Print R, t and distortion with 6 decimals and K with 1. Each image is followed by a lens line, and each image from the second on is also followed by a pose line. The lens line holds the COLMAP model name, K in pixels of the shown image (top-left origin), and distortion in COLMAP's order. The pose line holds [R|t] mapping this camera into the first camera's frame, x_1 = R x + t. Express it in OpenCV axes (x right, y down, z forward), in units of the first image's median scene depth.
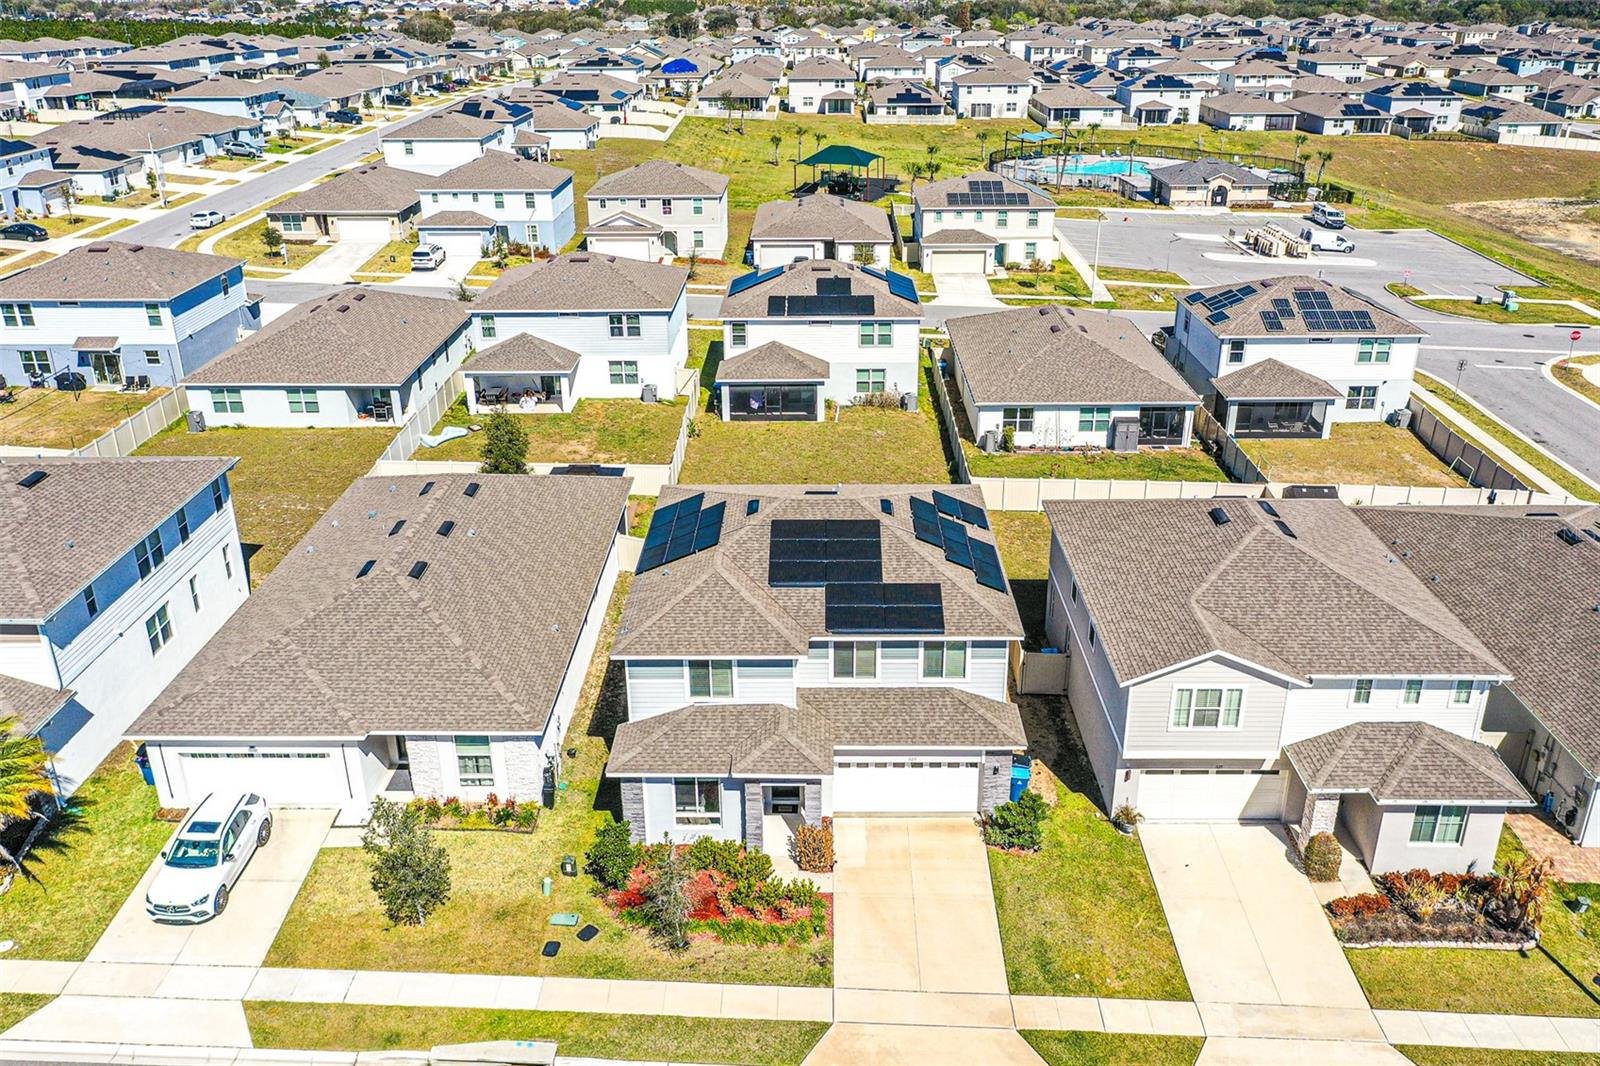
lens RADIAL K [[1275.3, 0, 804.9], [0, 1275.3, 530.8], [0, 0, 1]] dist [0.004849, 0.002267]
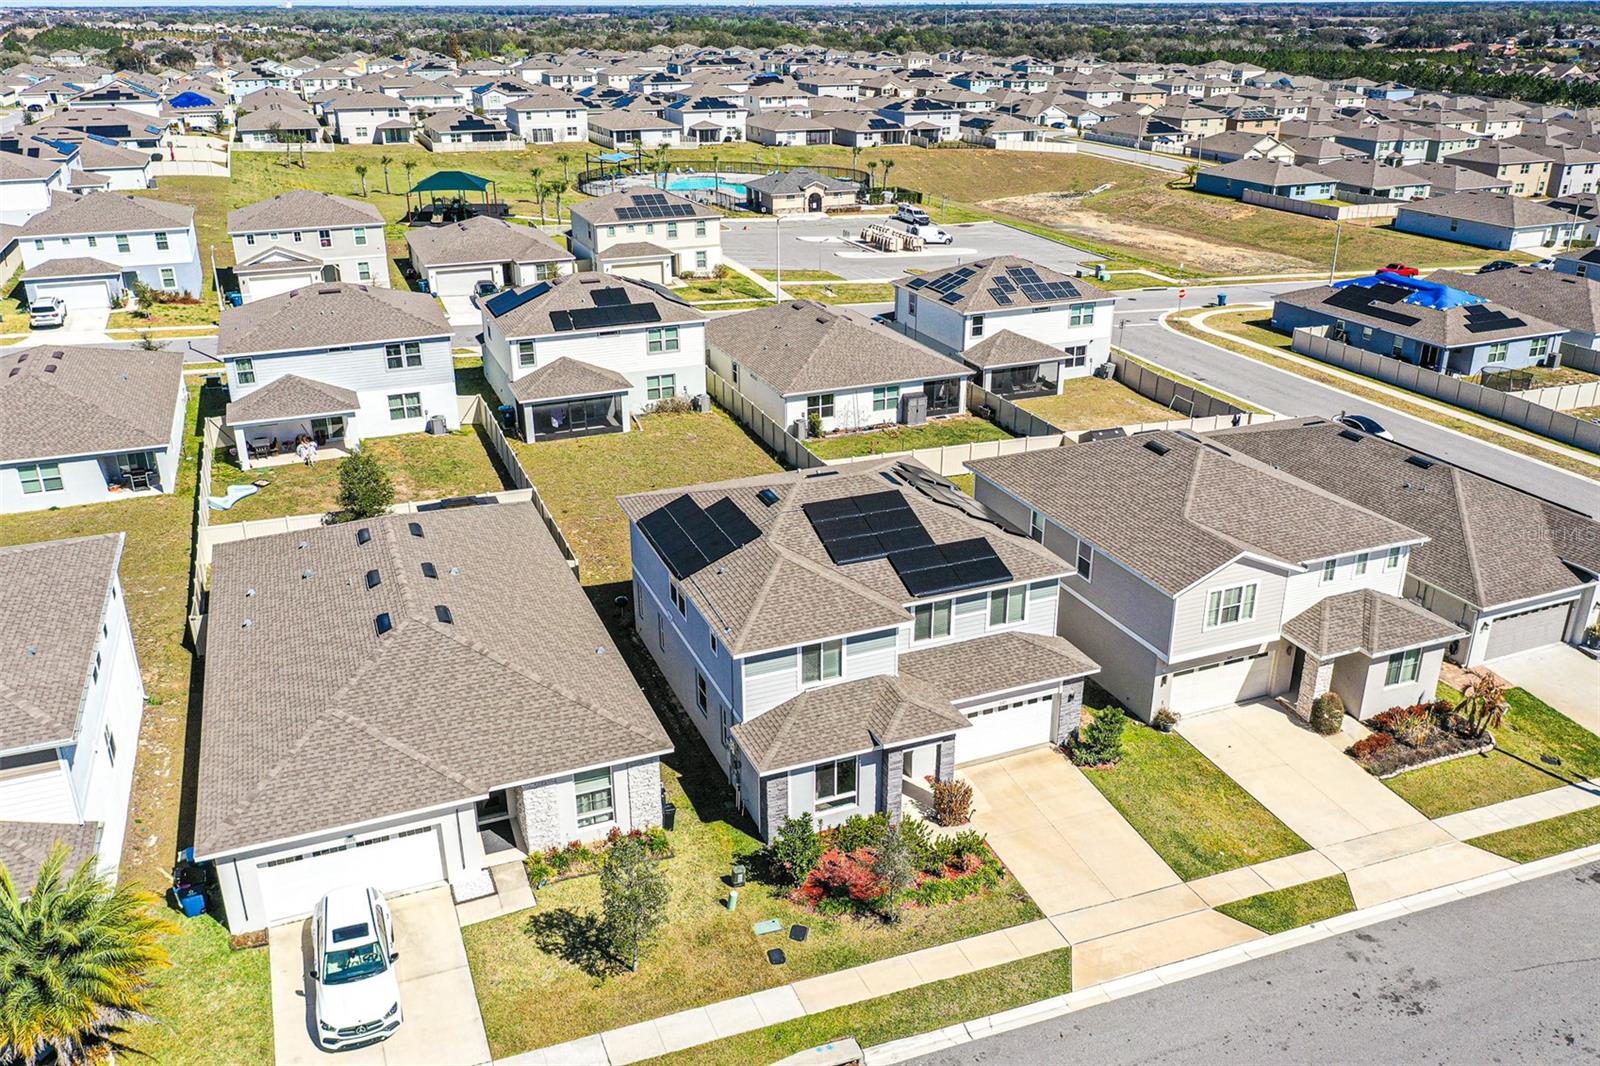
lens RADIAL K [[1258.0, 0, 800.0], [0, 1258.0, 533.0], [0, 0, 1]] dist [0.004457, -0.000677]
pose [[0.920698, -0.147099, 0.361493, -0.226520], [0.153469, 0.988090, 0.011200, 0.001497], [-0.358835, 0.045166, 0.932308, 0.043717]]
